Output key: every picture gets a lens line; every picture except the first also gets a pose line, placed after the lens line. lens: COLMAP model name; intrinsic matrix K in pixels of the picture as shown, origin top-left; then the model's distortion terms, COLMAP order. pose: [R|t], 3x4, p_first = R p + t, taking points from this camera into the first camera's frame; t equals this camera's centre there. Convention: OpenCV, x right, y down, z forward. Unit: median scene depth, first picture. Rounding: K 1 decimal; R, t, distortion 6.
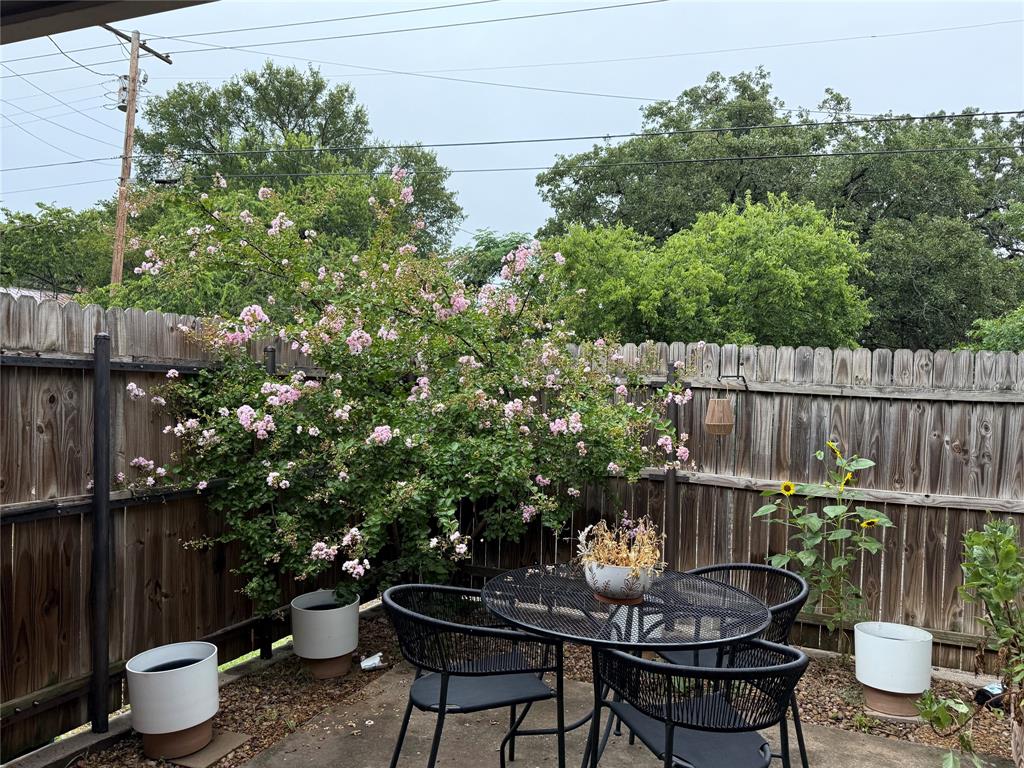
lens RADIAL K [[773.7, 0, 512.0], [0, 773.7, 384.0], [0, 0, 1]] dist [0.073470, -0.094121]
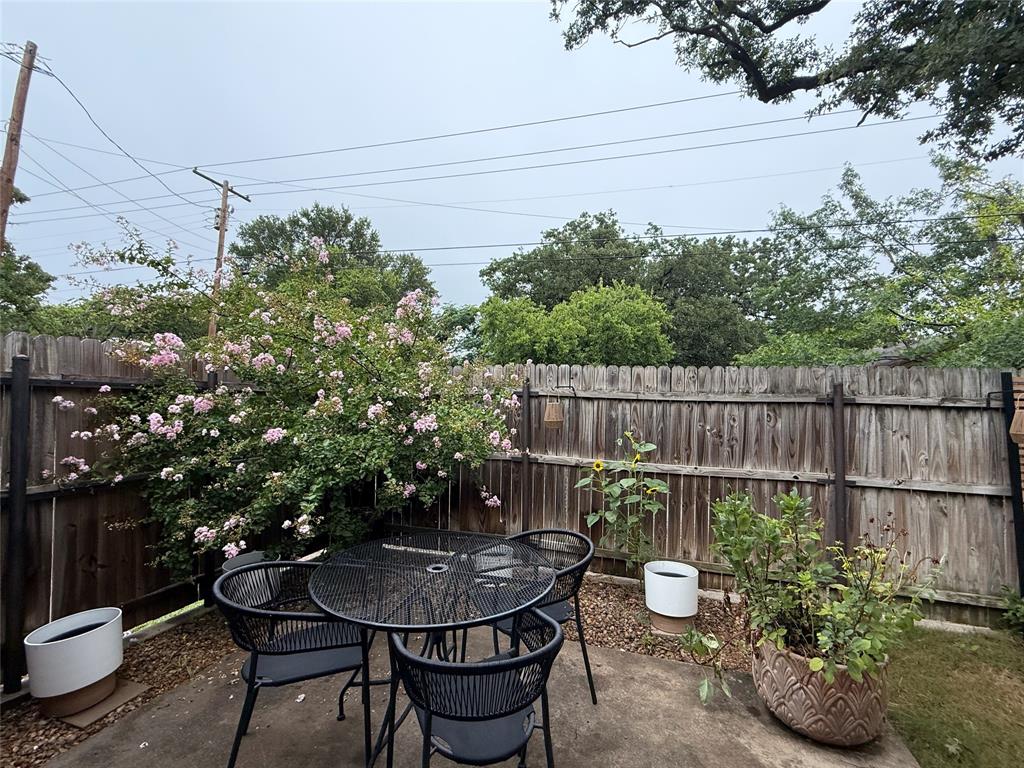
lens RADIAL K [[450.8, 0, 512.0], [0, 450.8, 384.0], [0, 0, 1]] dist [0.001805, 0.000382]
pose [[0.997787, -0.012981, 0.065217, 0.135621], [0.014984, 0.999428, -0.030327, 0.008586], [-0.064786, 0.031237, 0.997410, 0.185178]]
